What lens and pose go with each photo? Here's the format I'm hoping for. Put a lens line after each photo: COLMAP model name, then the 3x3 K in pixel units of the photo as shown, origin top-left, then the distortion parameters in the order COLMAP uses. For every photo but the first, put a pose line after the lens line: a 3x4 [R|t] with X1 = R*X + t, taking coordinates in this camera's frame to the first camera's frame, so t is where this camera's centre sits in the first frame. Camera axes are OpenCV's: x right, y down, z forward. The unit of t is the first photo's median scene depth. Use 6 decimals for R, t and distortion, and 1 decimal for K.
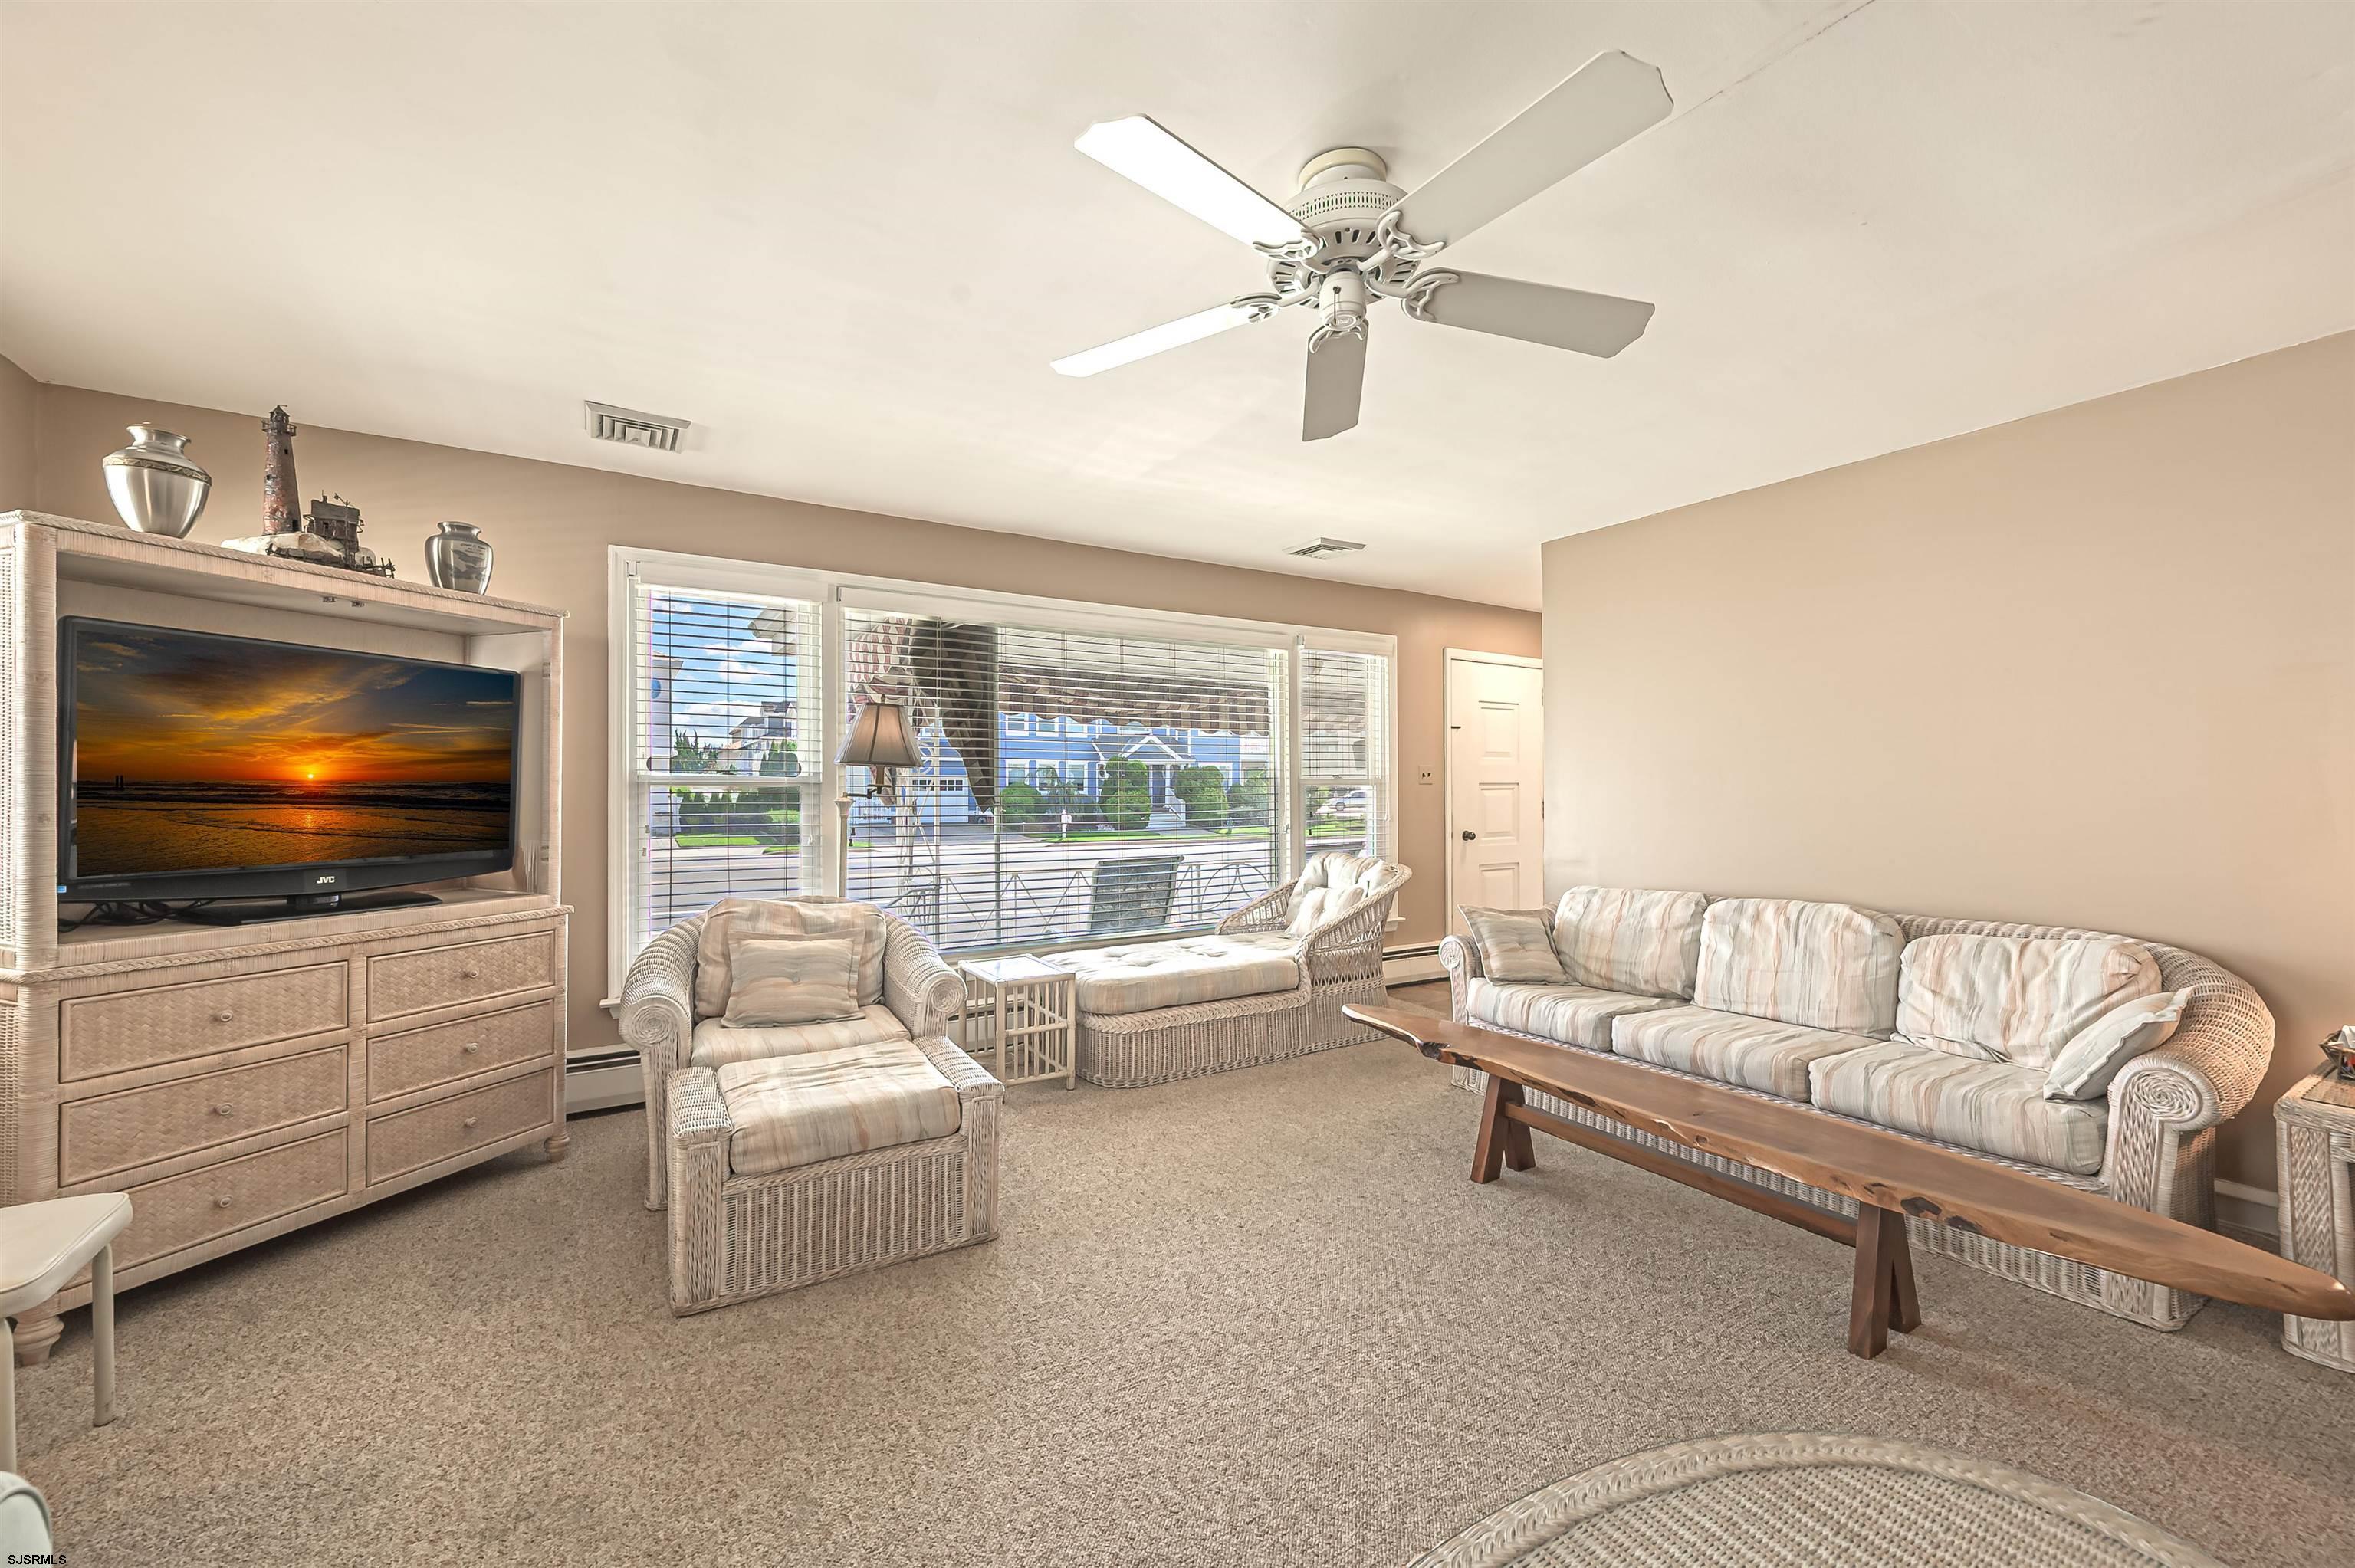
lens RADIAL K [[936.3, 0, 1177.5], [0, 936.3, 784.0], [0, 0, 1]] dist [-0.000462, -0.000244]
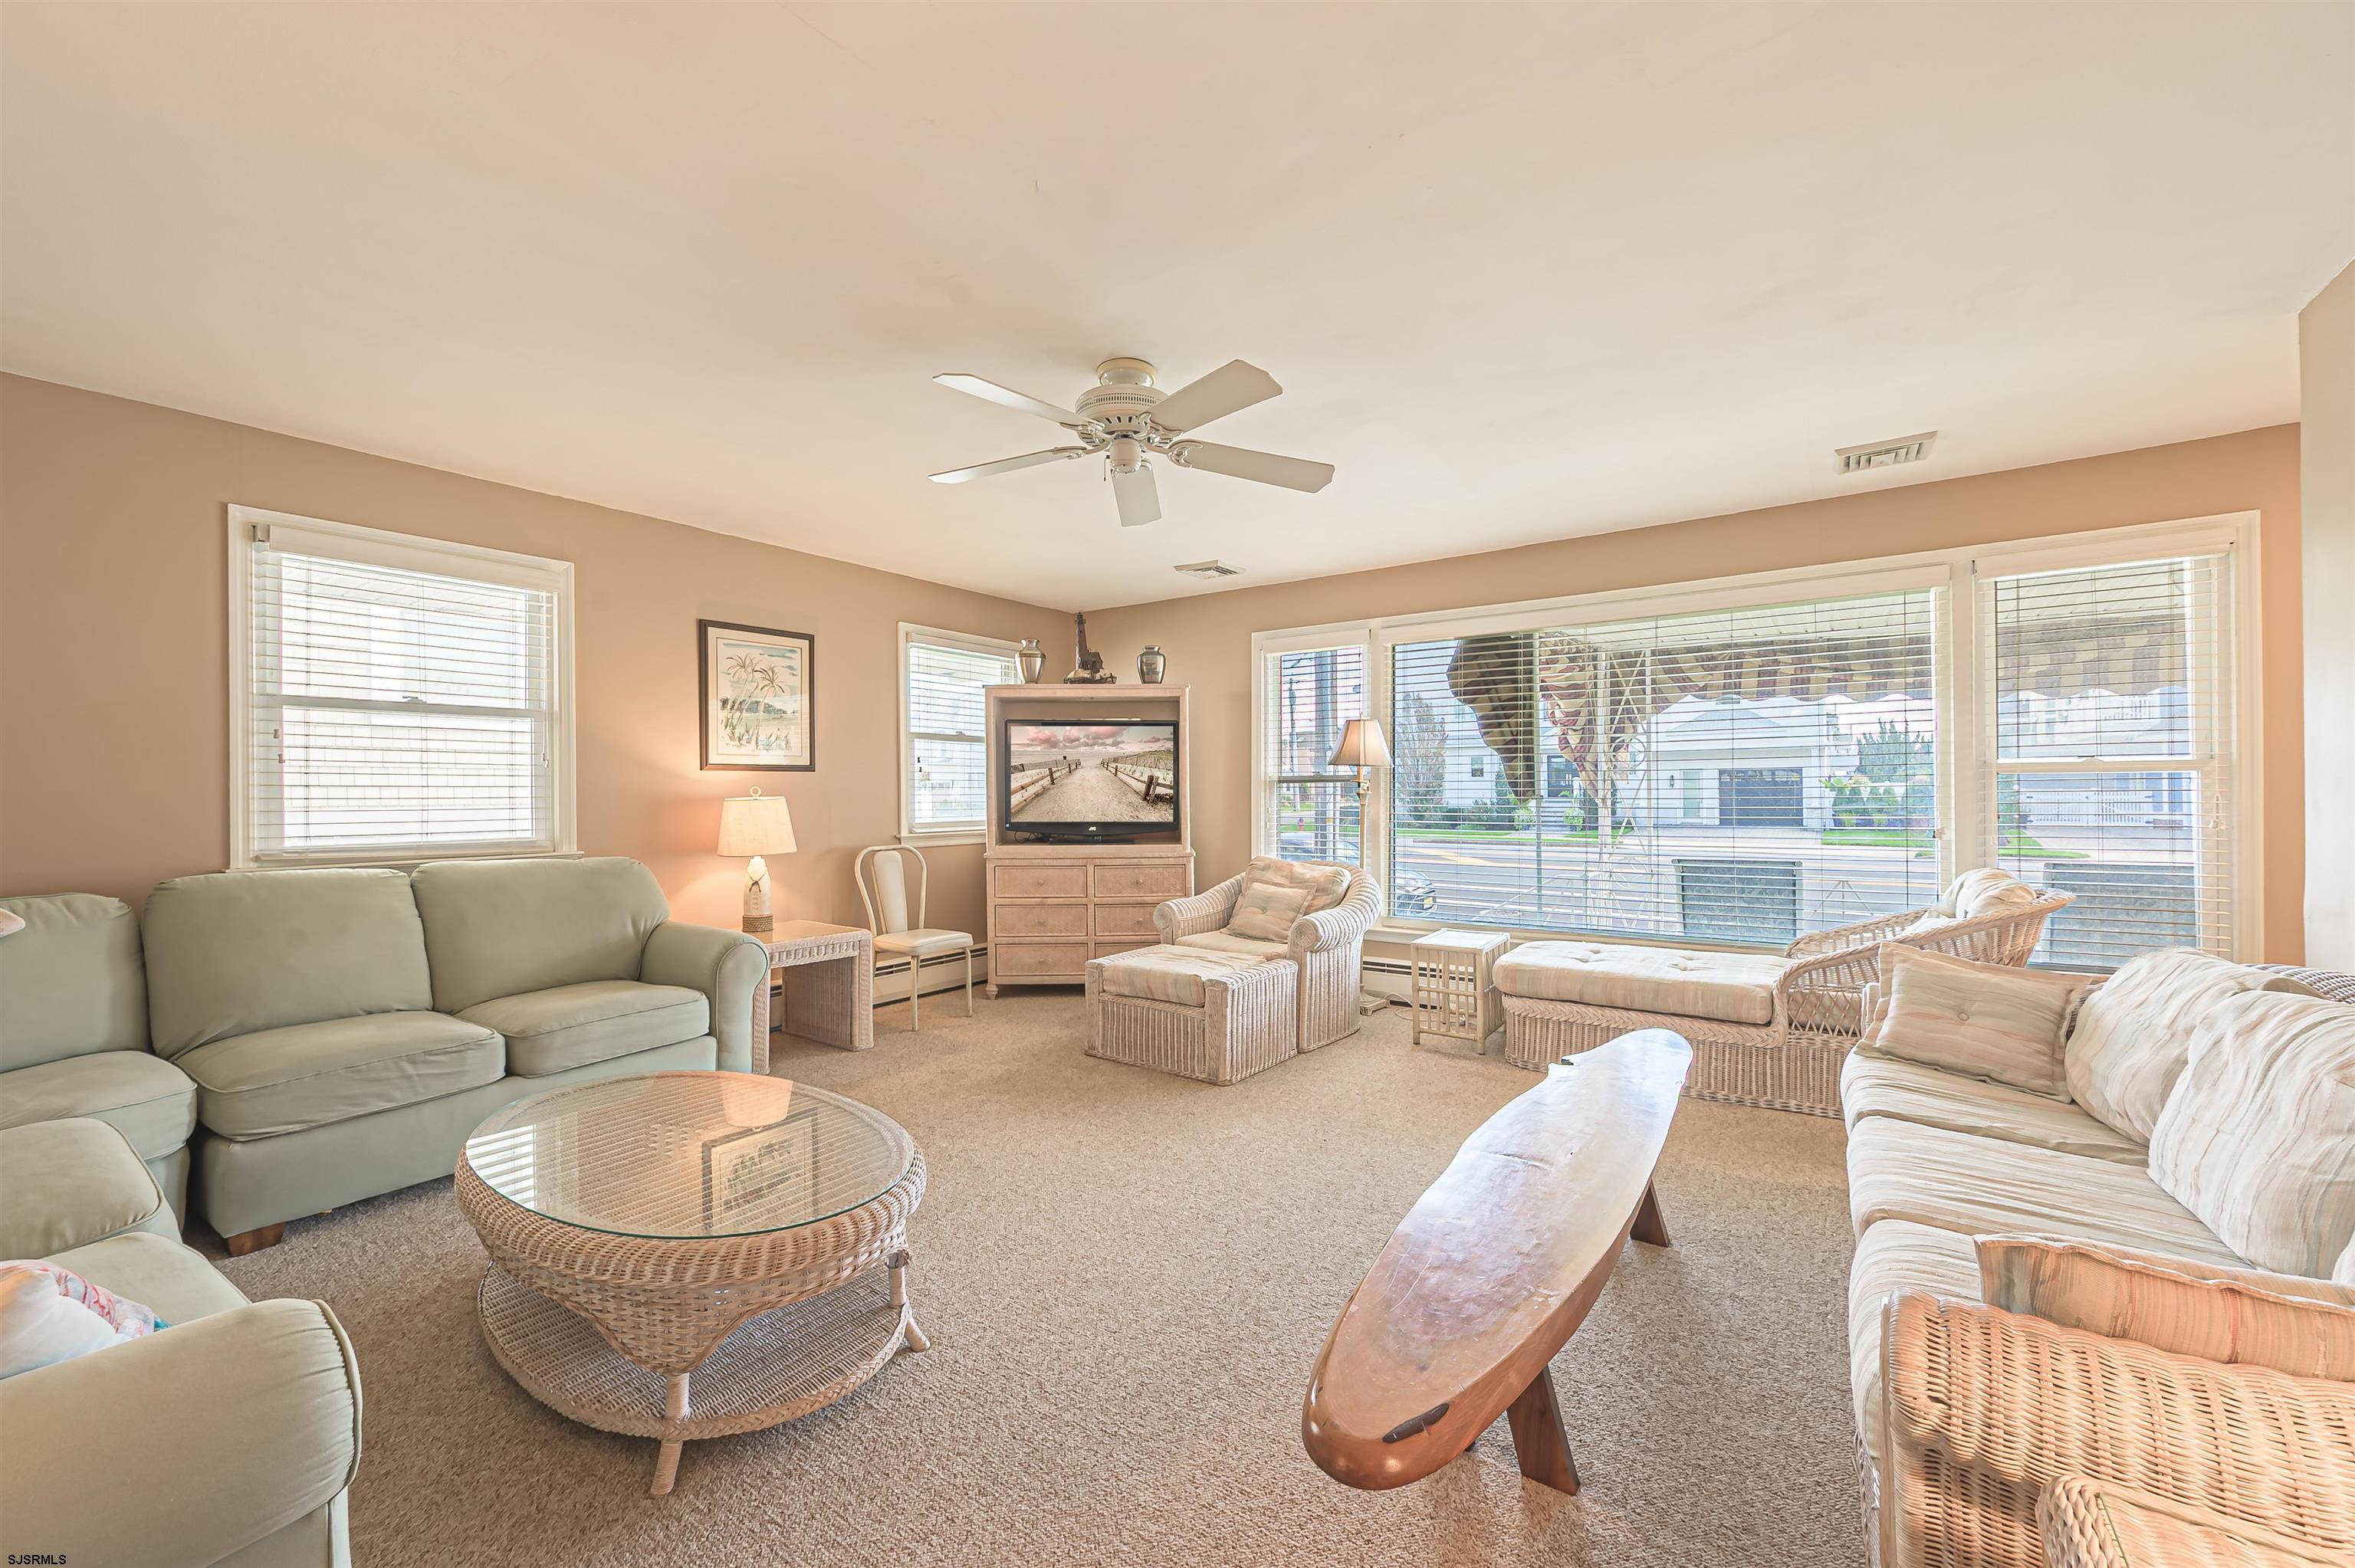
lens RADIAL K [[955.9, 0, 1177.5], [0, 955.9, 784.0], [0, 0, 1]] dist [0.000734, -0.000182]
pose [[0.374176, -0.005709, -0.927340, 0.824479], [0.012062, 0.999926, -0.001289, 0.003905], [0.927279, -0.010703, 0.374217, 0.254024]]
